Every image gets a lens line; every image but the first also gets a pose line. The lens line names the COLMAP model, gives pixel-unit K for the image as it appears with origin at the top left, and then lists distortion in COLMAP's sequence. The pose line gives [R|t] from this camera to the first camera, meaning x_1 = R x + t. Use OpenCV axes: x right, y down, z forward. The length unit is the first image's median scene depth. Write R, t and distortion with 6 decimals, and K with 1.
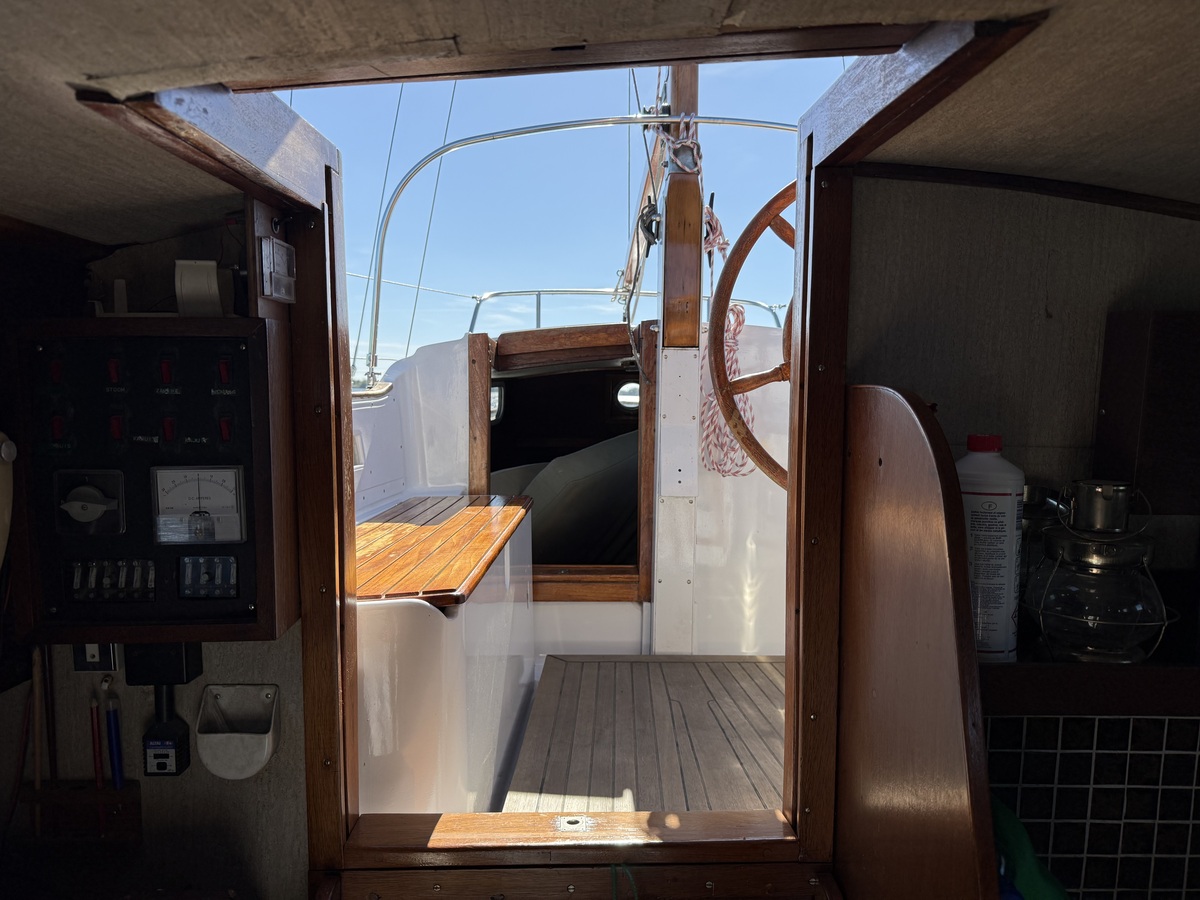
lens RADIAL K [[830.9, 0, 604.0], [0, 830.9, 454.7], [0, 0, 1]] dist [0.063253, -0.061350]
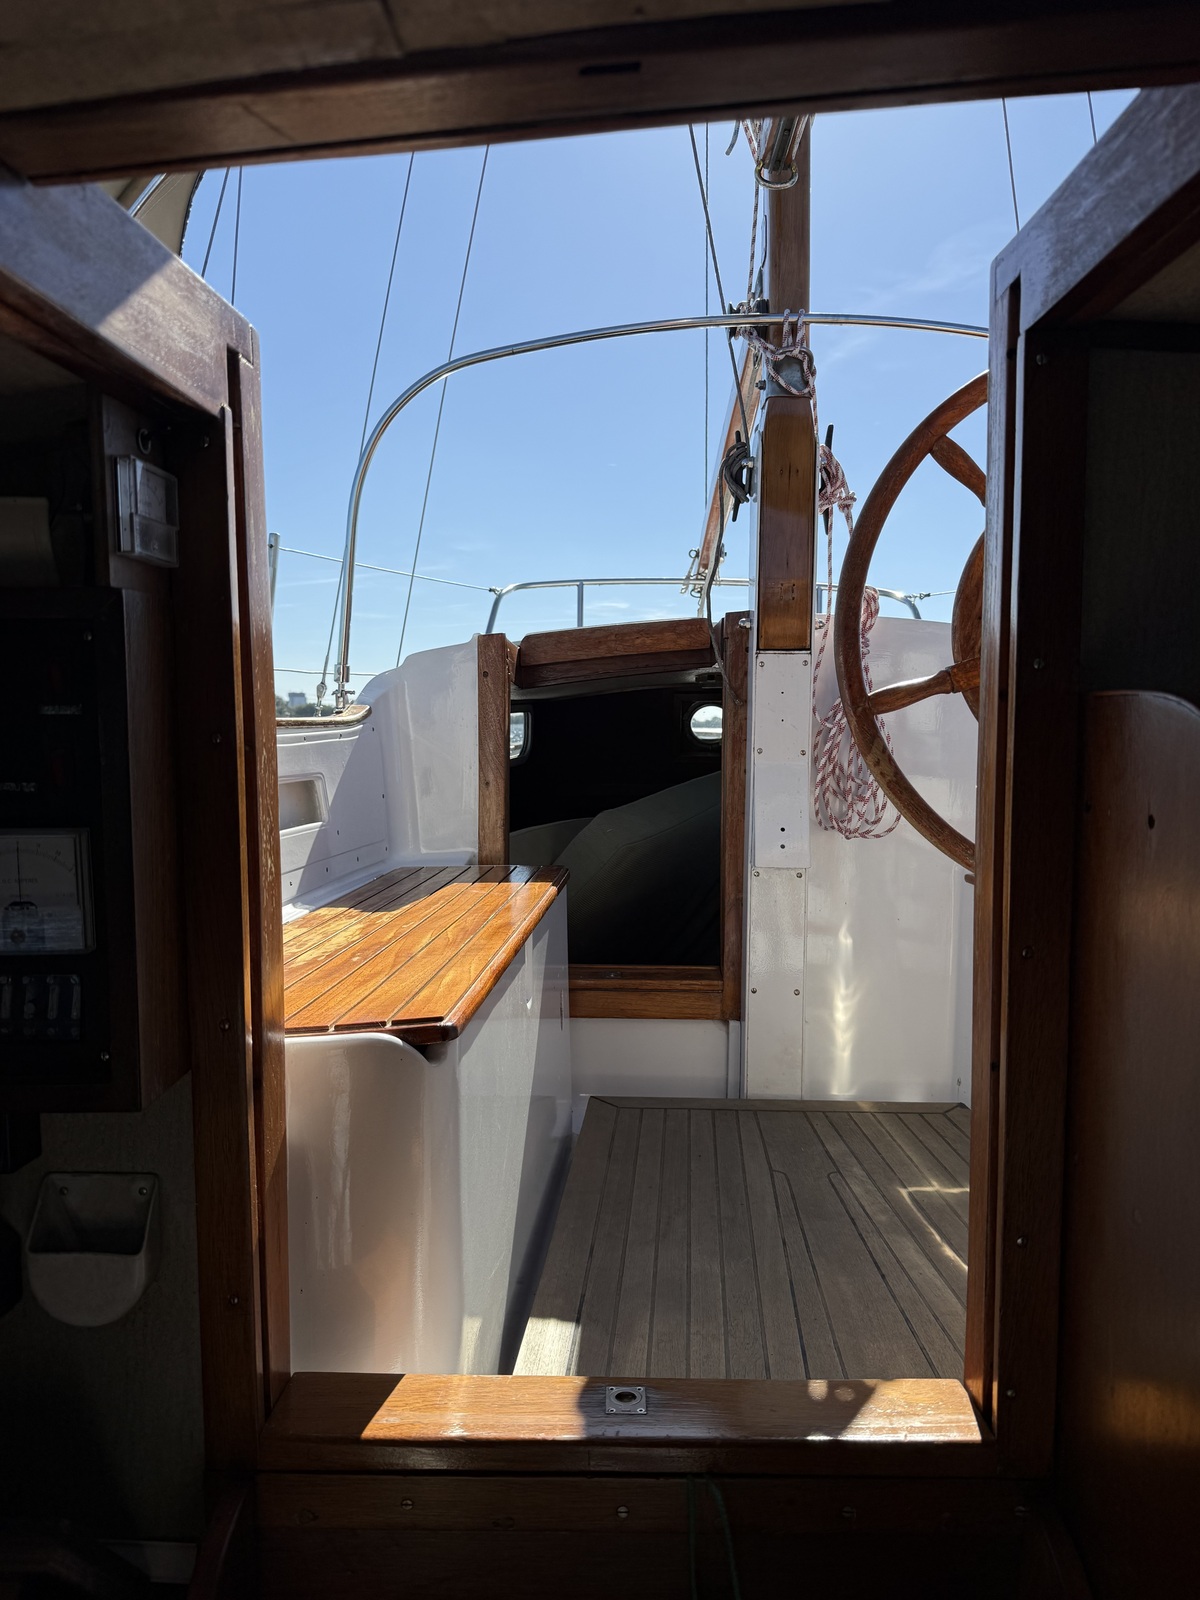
lens RADIAL K [[1107.9, 0, 590.0], [0, 1107.9, 799.9], [0, 0, 1]] dist [0.063253, -0.061350]
pose [[0.997327, -0.001672, -0.073043, -0.001359], [0.001302, 0.999986, -0.005102, -0.002311], [0.073051, 0.004993, 0.997316, 0.151560]]
